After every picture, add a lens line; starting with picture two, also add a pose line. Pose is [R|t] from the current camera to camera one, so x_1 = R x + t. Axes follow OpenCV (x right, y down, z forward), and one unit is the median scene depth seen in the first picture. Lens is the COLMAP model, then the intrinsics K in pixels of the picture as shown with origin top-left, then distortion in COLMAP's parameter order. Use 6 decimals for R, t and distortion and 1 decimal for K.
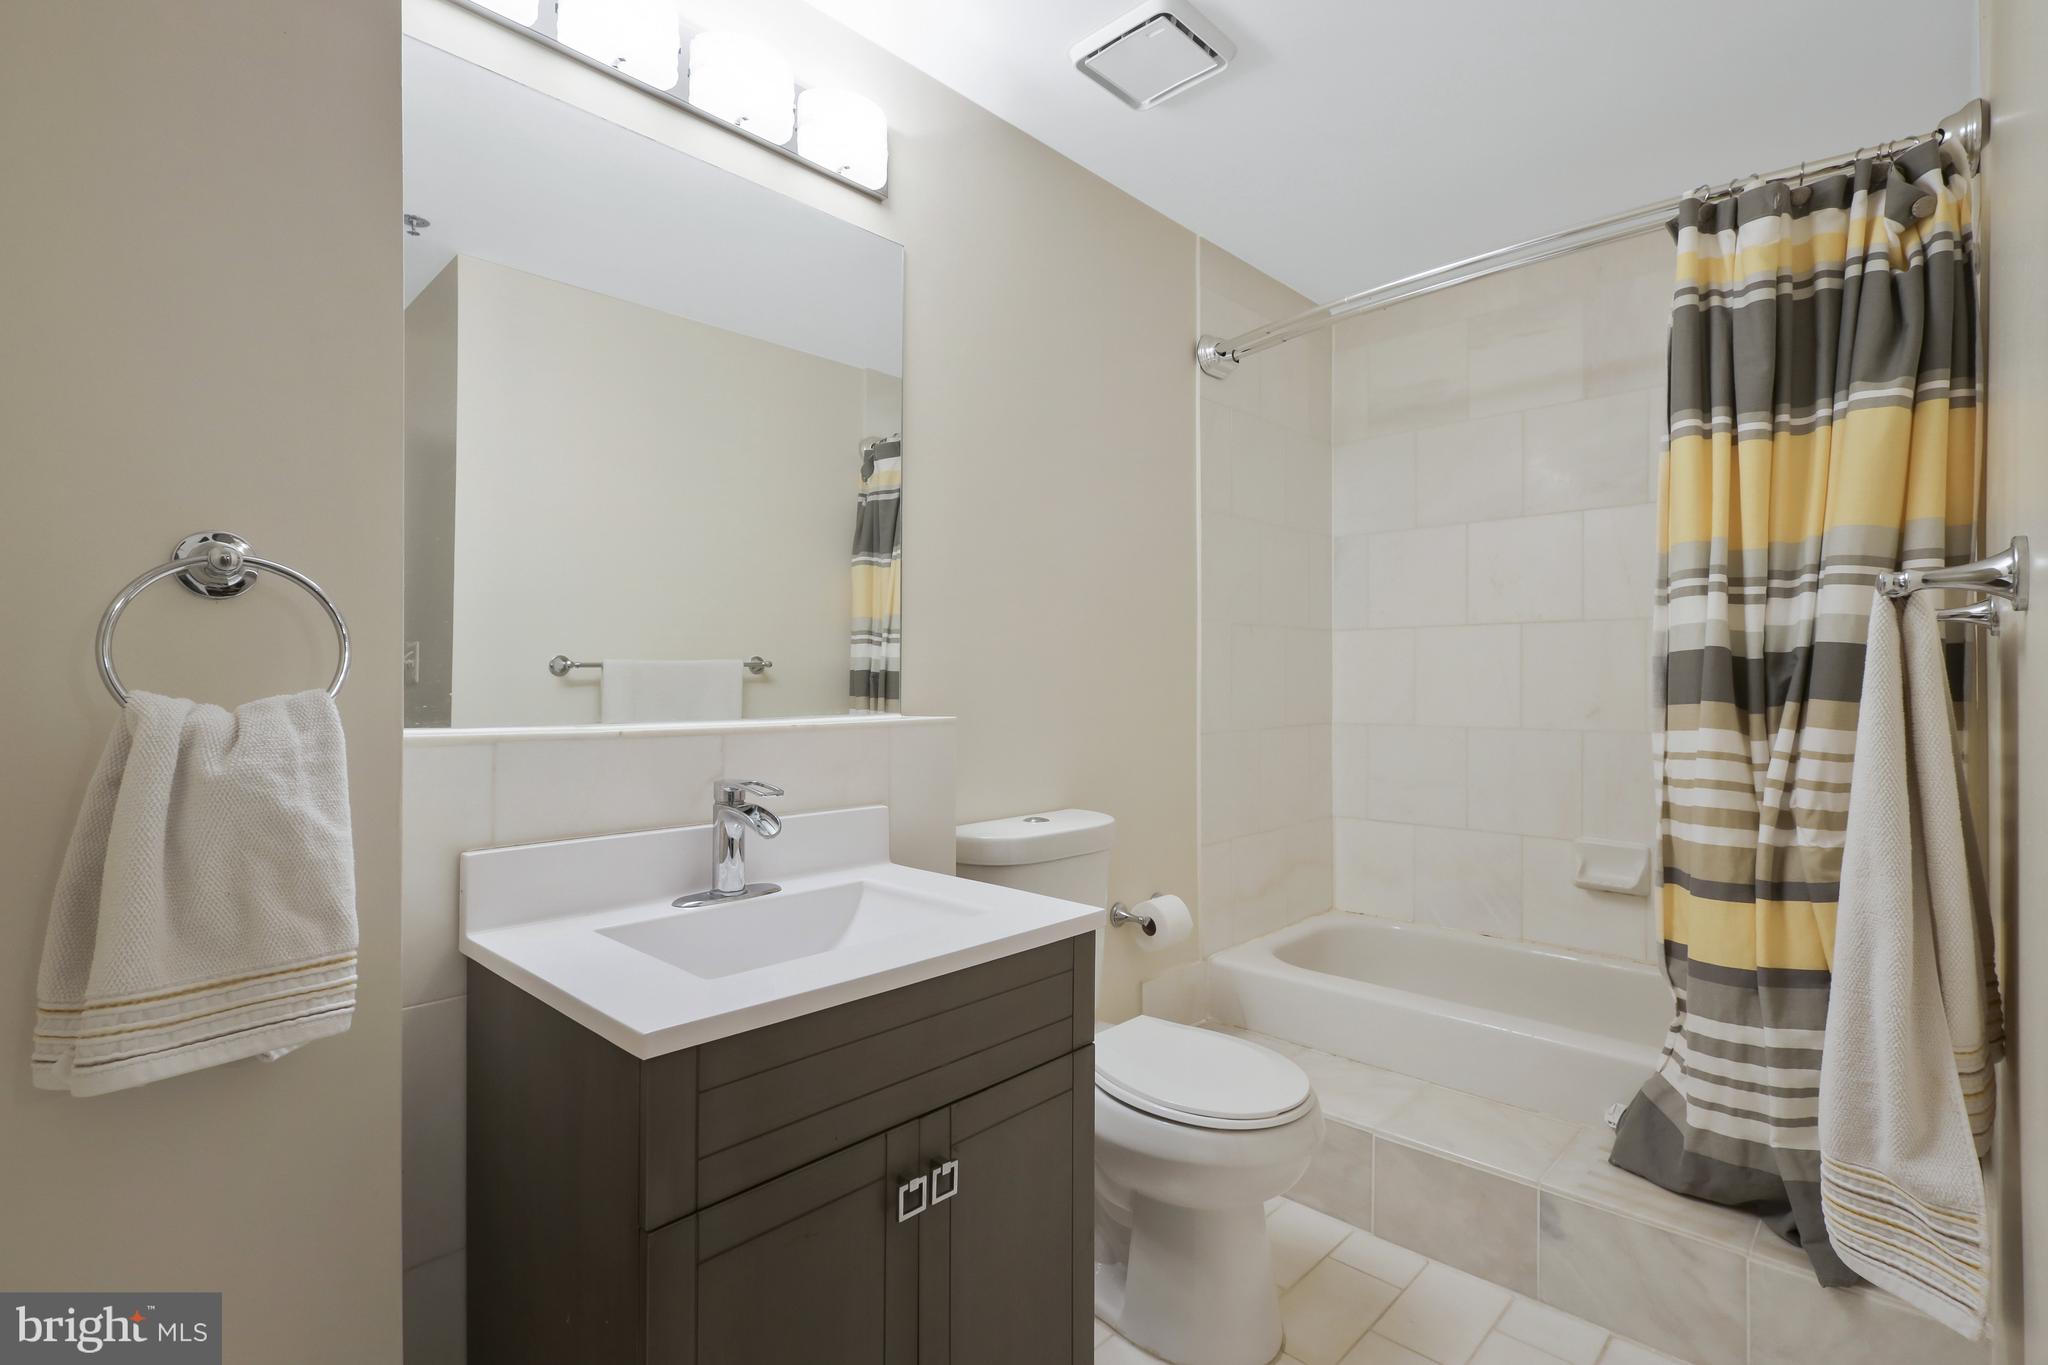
lens RADIAL K [[975.0, 0, 1017.0], [0, 975.0, 671.3], [0, 0, 1]] dist [0.004548, -0.000016]
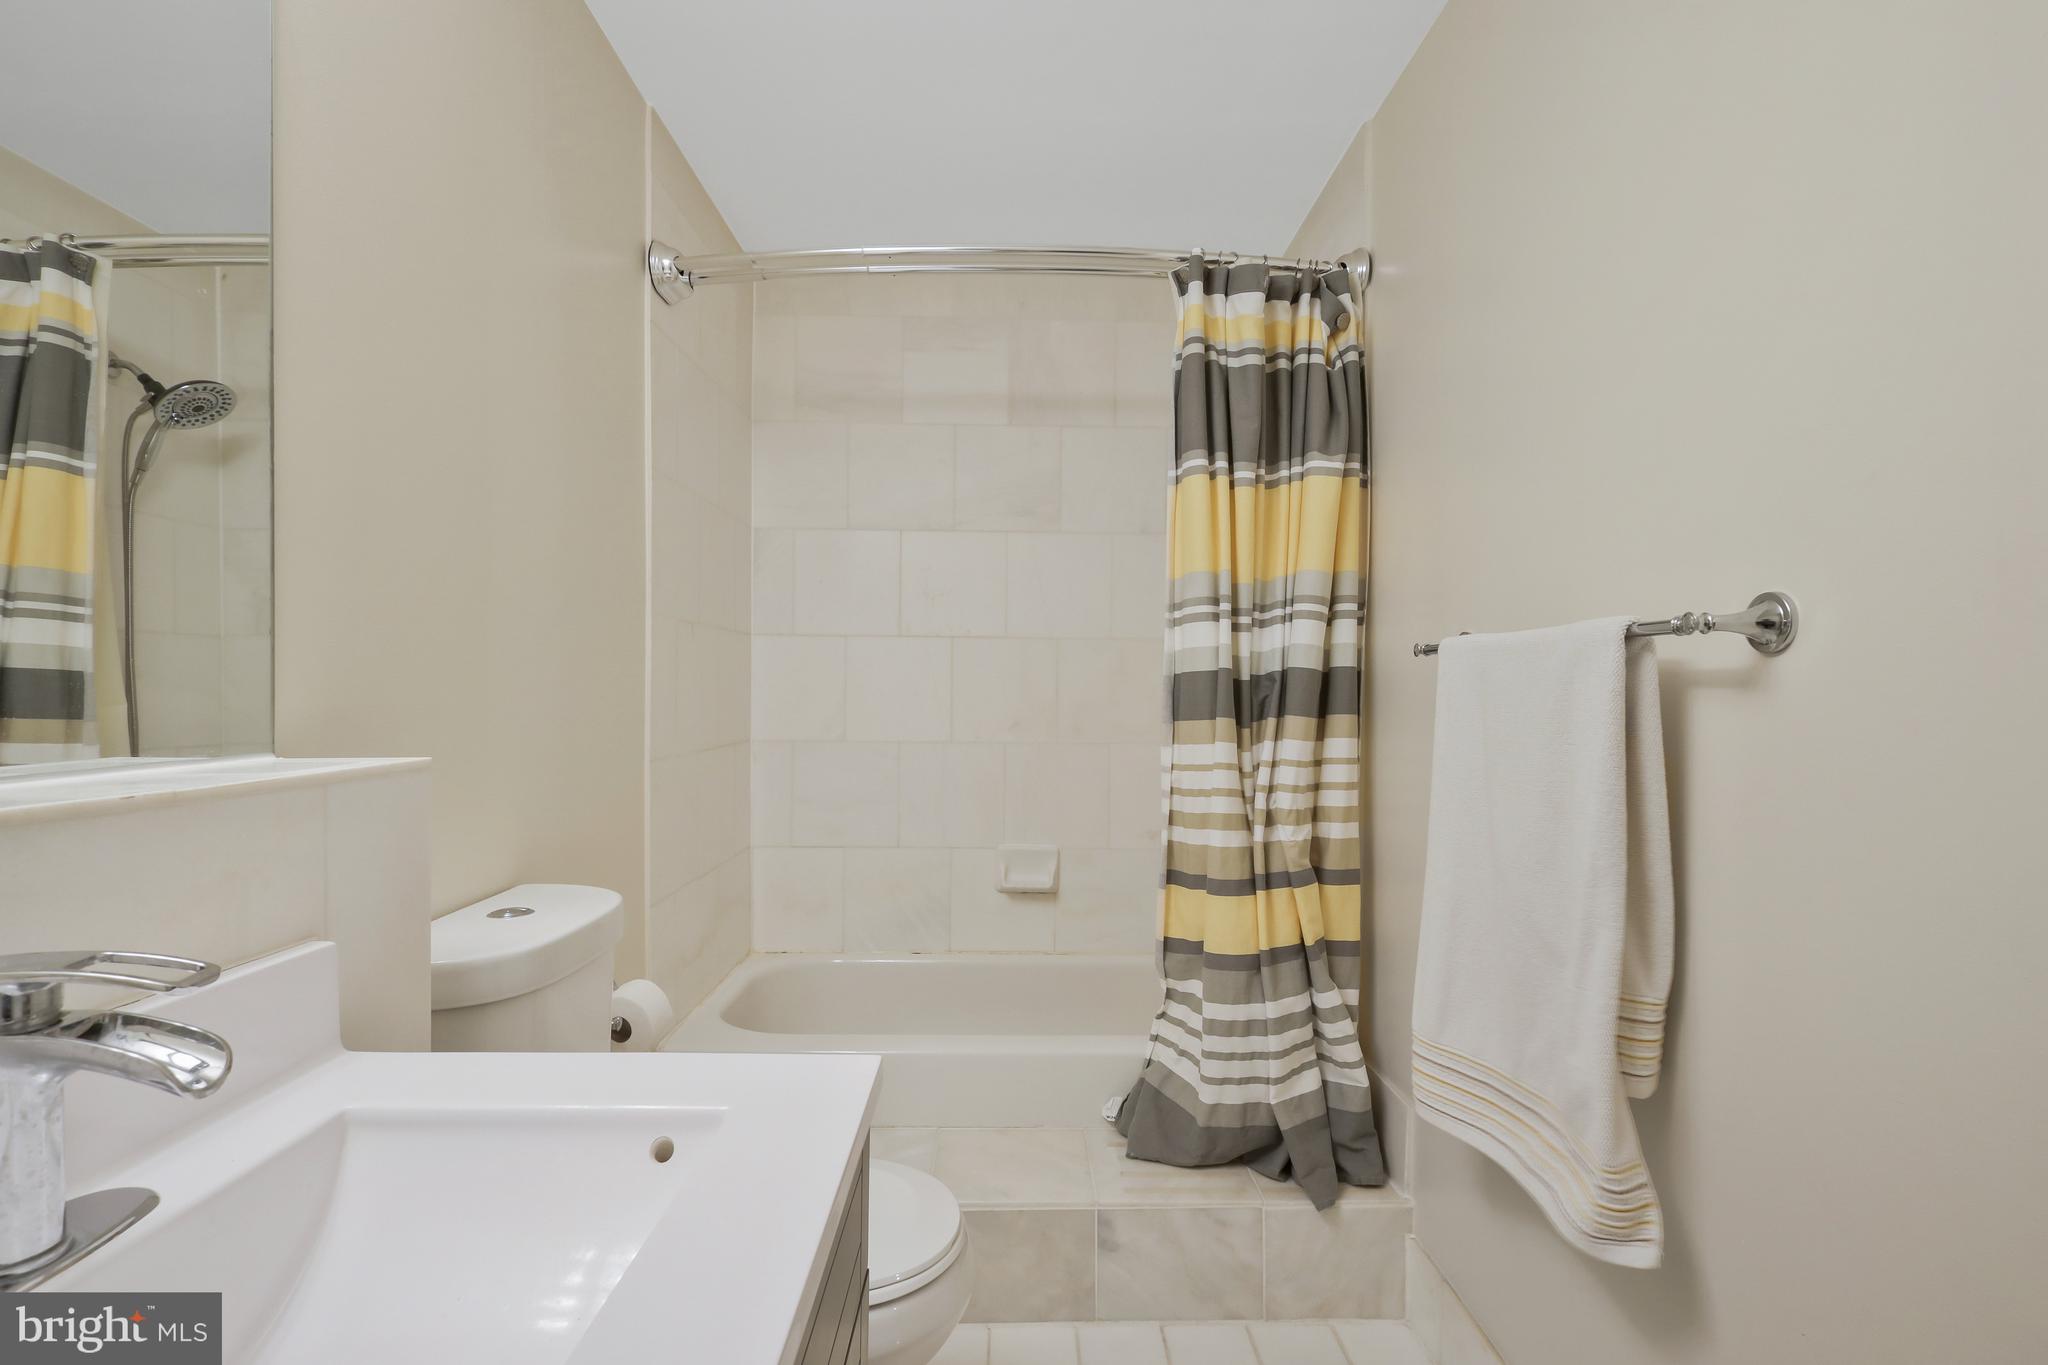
lens RADIAL K [[984.8, 0, 1010.1], [0, 984.8, 700.3], [0, 0, 1]] dist [0.003014, -0.000005]
pose [[0.699420, 0.000569, 0.714711, -0.255113], [-0.018088, 0.999693, 0.016906, -0.003442], [-0.714482, -0.024752, 0.699216, 0.389662]]
